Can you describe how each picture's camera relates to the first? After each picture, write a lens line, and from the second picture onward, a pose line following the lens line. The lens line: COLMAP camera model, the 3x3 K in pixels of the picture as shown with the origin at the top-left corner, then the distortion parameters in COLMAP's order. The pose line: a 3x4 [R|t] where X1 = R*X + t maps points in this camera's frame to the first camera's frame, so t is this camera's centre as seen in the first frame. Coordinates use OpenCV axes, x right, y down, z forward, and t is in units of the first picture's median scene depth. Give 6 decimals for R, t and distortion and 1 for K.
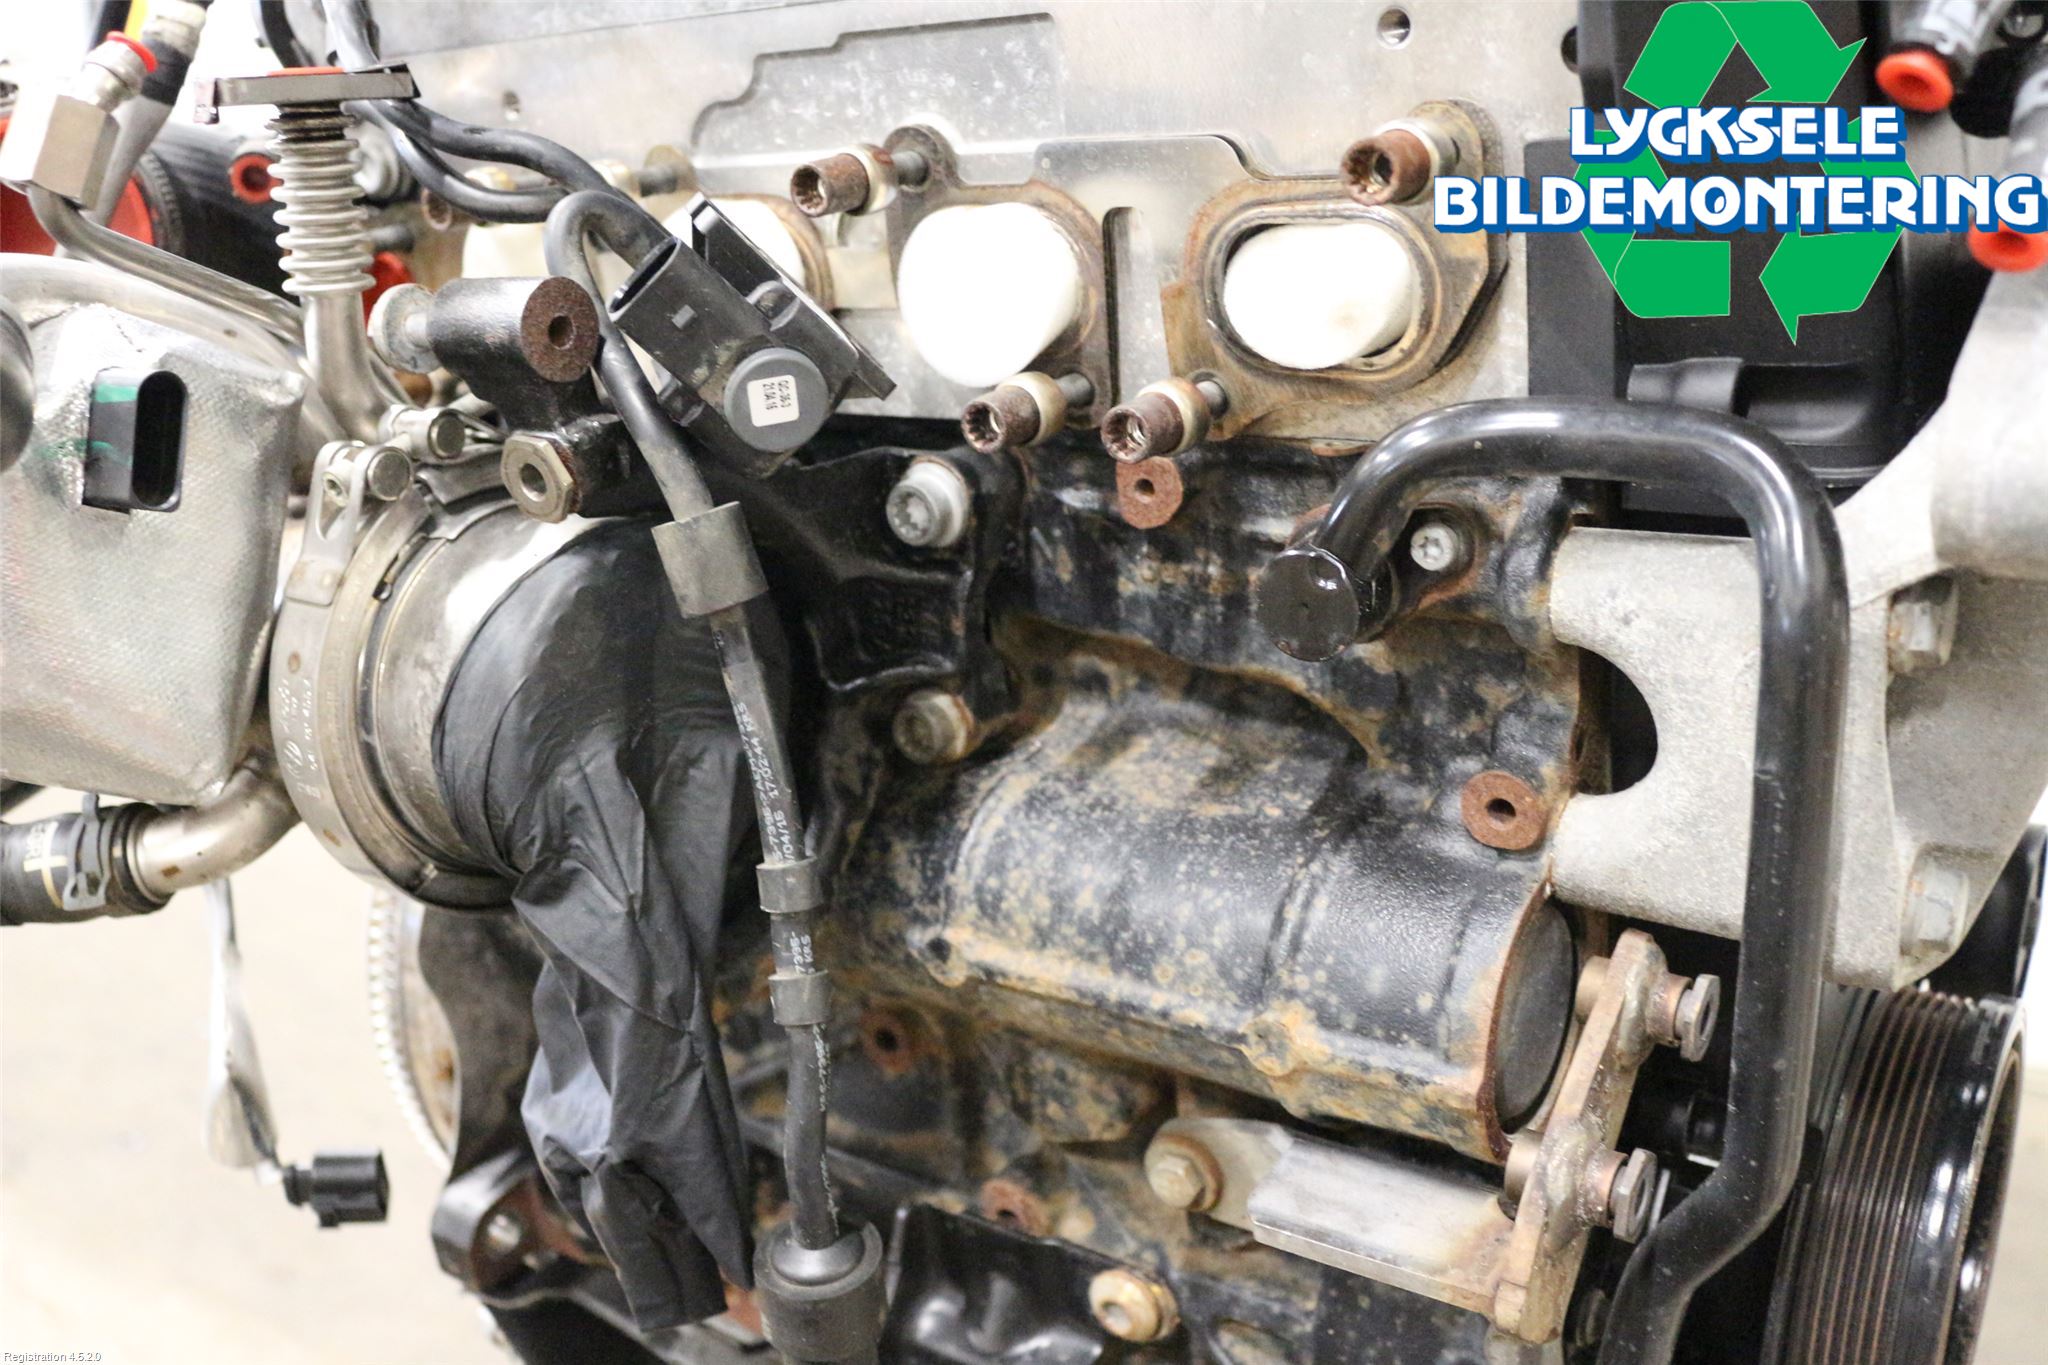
lens RADIAL K [[1831.8, 0, 1022.8], [0, 1831.8, 701.8], [0, 0, 1]] dist [-0.108345, 0.009649]
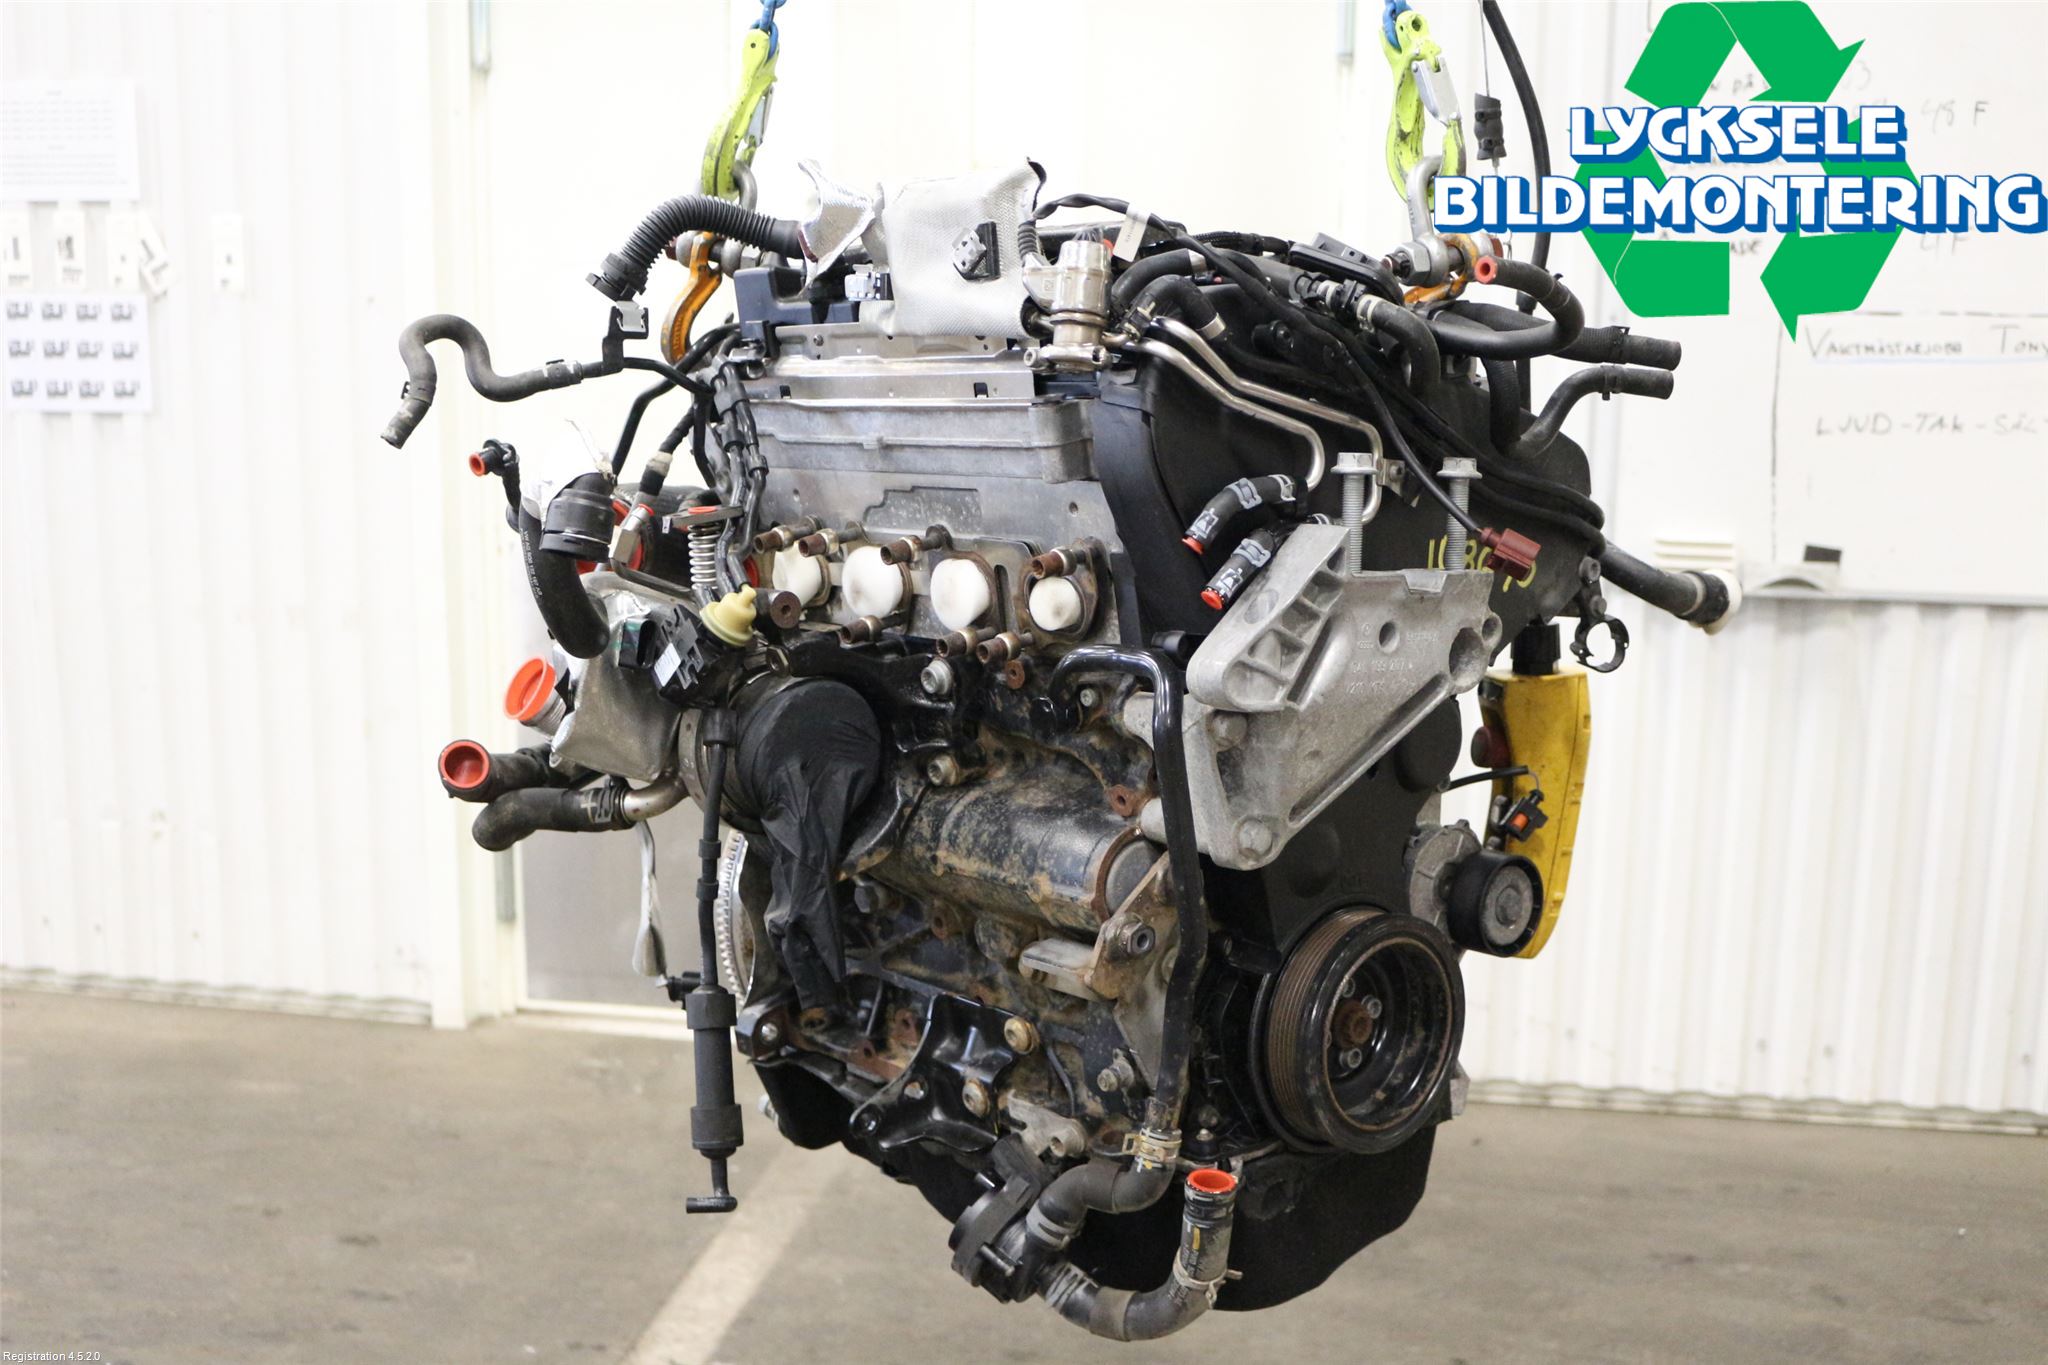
lens RADIAL K [[2429.4, 0, 1026.1], [0, 2429.4, 689.7], [0, 0, 1]] dist [-0.091467, 0.000000]
pose [[0.965526, 0.030050, -0.258566, 0.951225], [-0.056121, 0.993985, -0.094047, 0.219970], [0.254185, 0.105316, 0.961405, -2.209415]]
